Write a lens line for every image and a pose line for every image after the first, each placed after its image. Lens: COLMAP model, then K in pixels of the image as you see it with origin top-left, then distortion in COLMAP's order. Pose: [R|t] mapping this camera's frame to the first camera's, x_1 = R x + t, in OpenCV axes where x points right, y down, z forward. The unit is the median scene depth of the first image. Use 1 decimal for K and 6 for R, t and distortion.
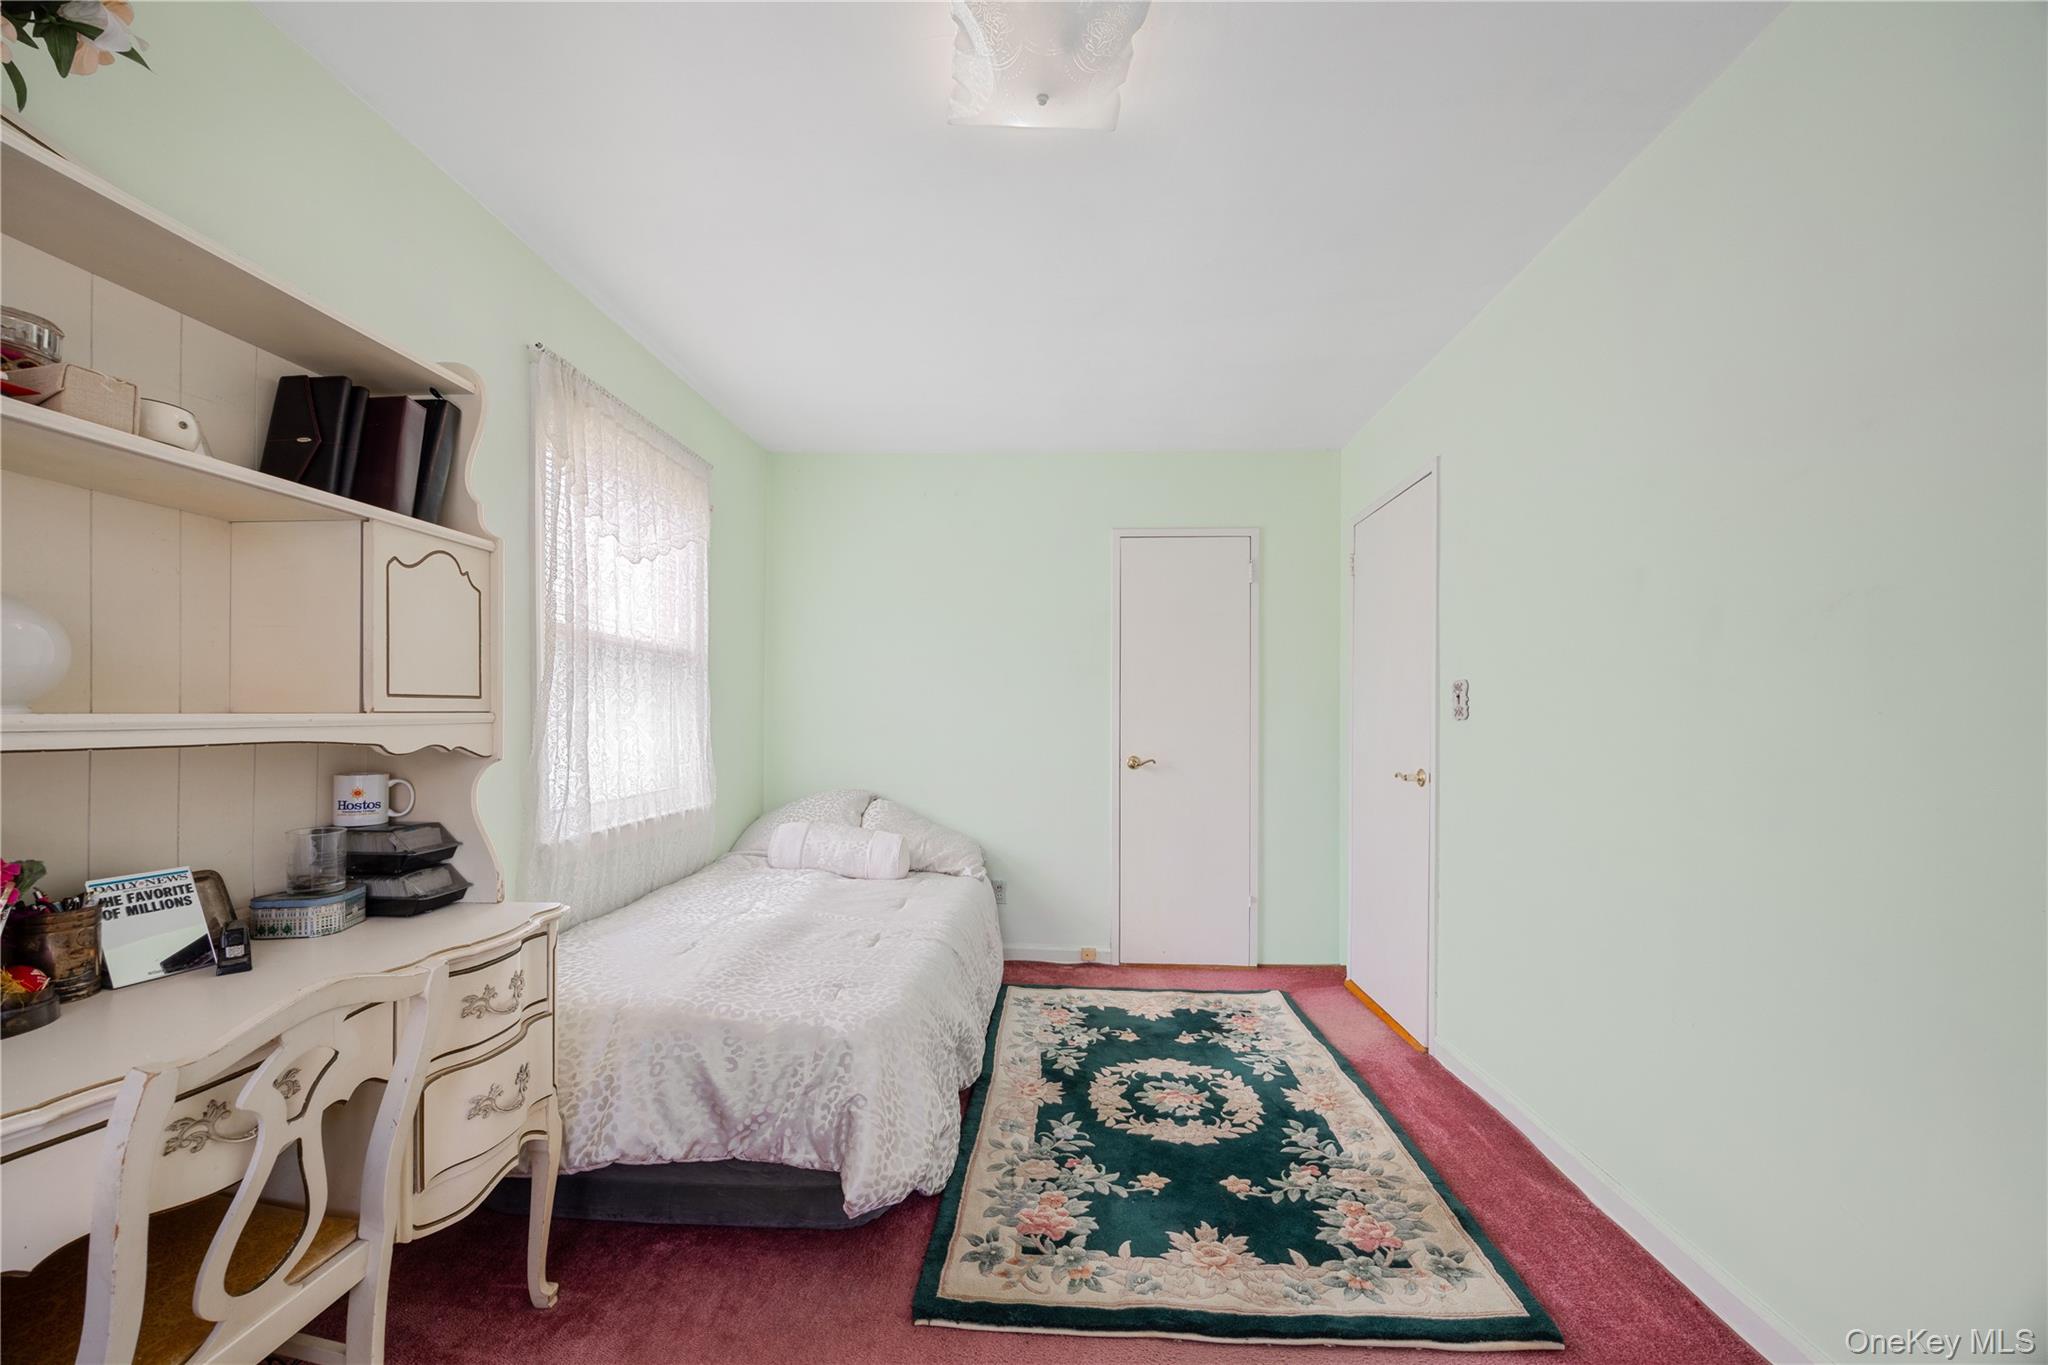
lens RADIAL K [[789.5, 0, 1019.9], [0, 789.5, 693.8], [0, 0, 1]] dist [-0.001744, 0.000080]
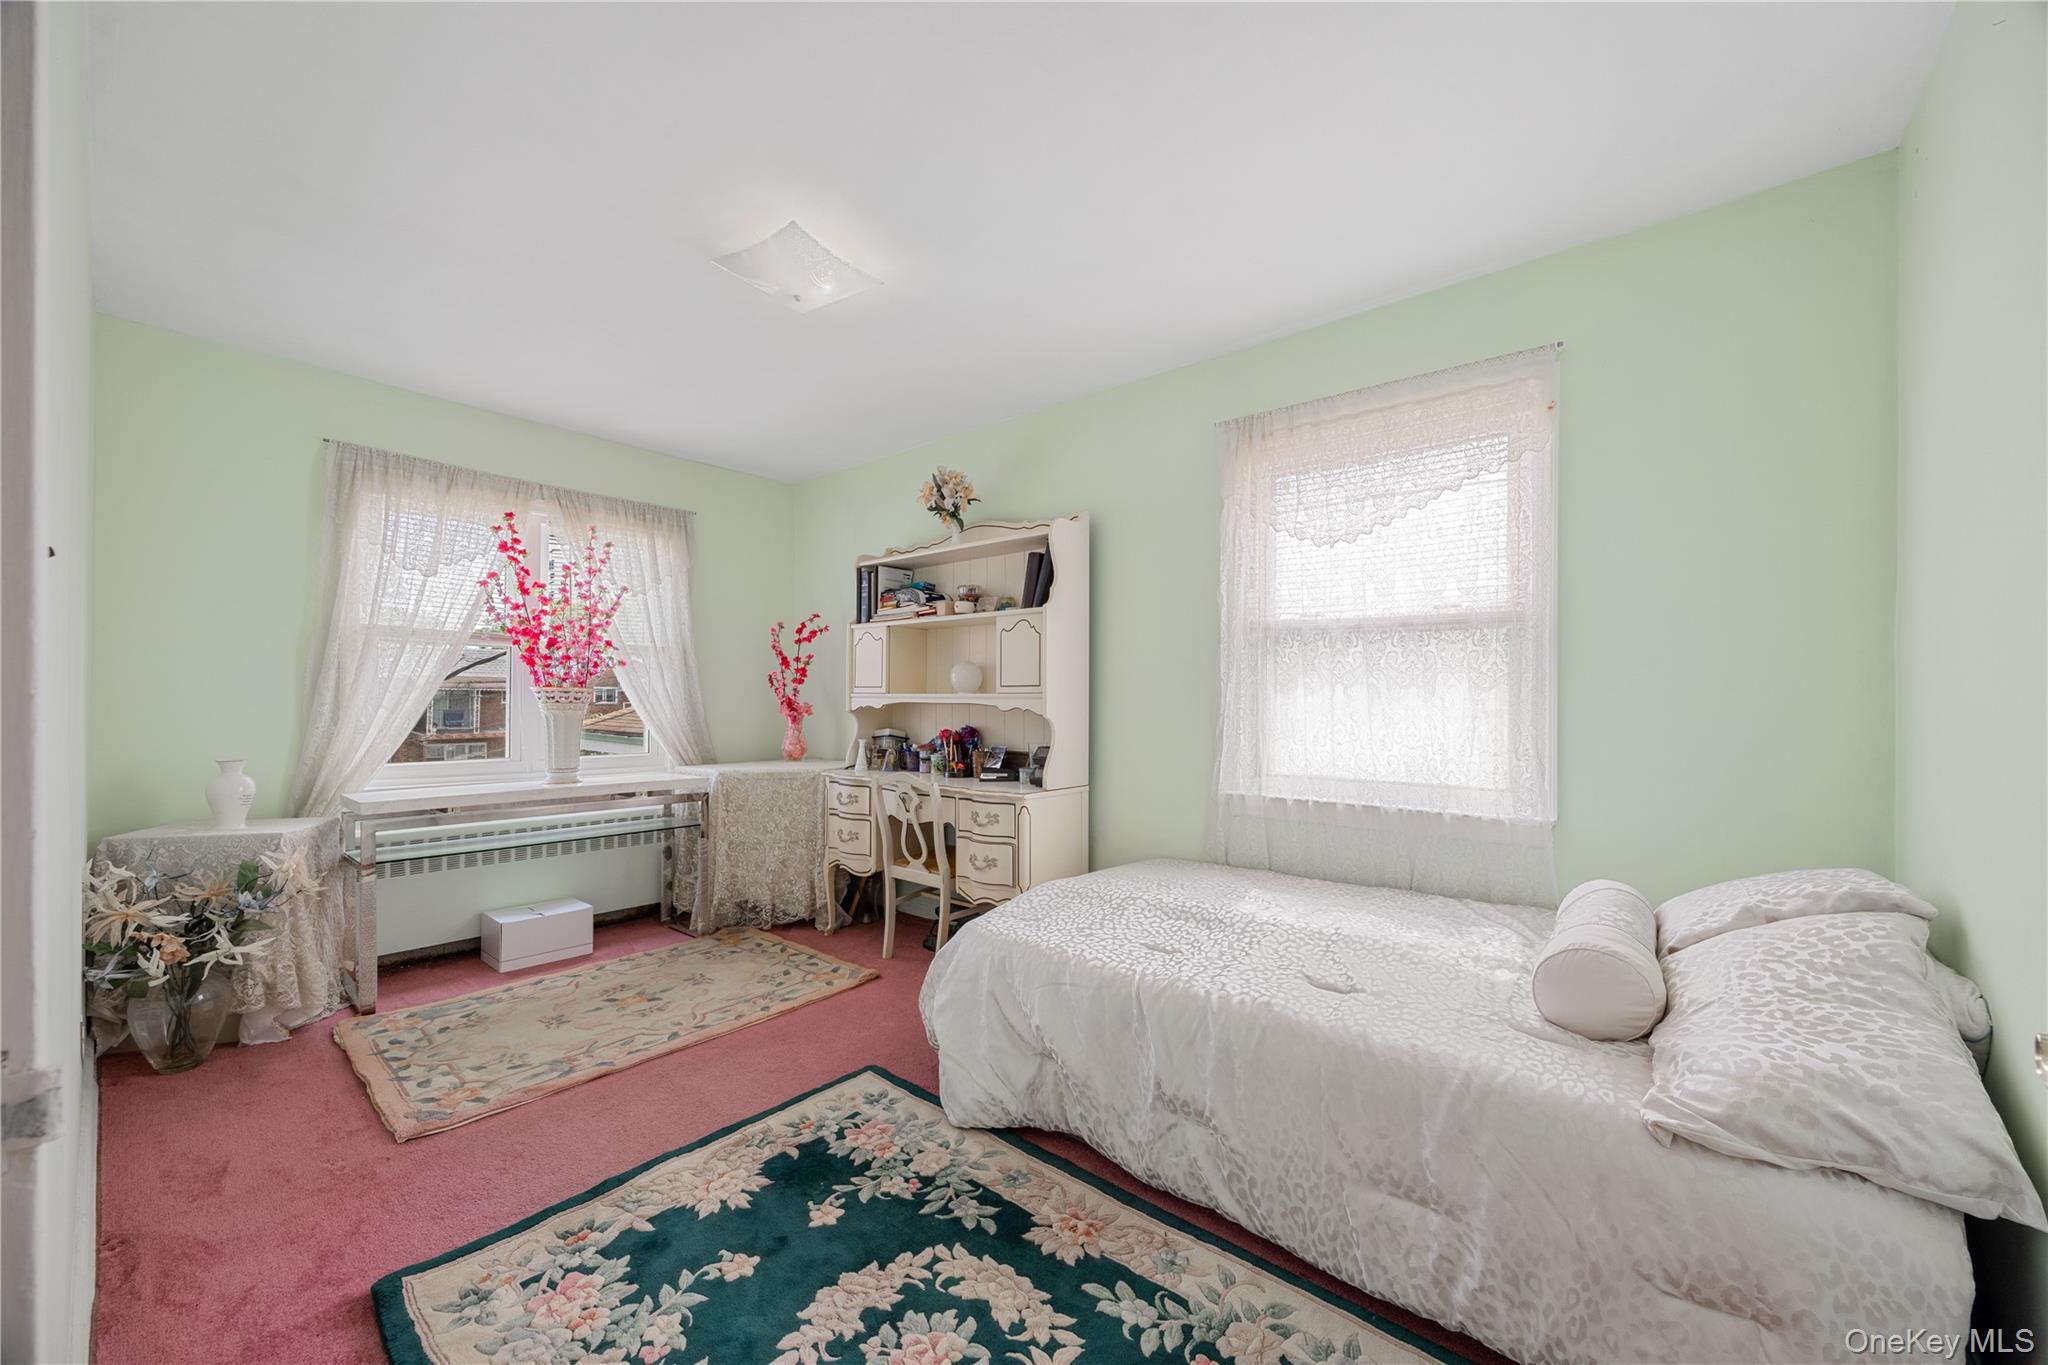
lens RADIAL K [[789.5, 0, 1019.9], [0, 789.5, 693.8], [0, 0, 1]] dist [-0.001744, 0.000080]
pose [[-0.609055, -0.007276, -0.793094, 0.738385], [0.017250, 0.999600, -0.022418, 0.057305], [0.792940, -0.027334, -0.608686, 1.720835]]
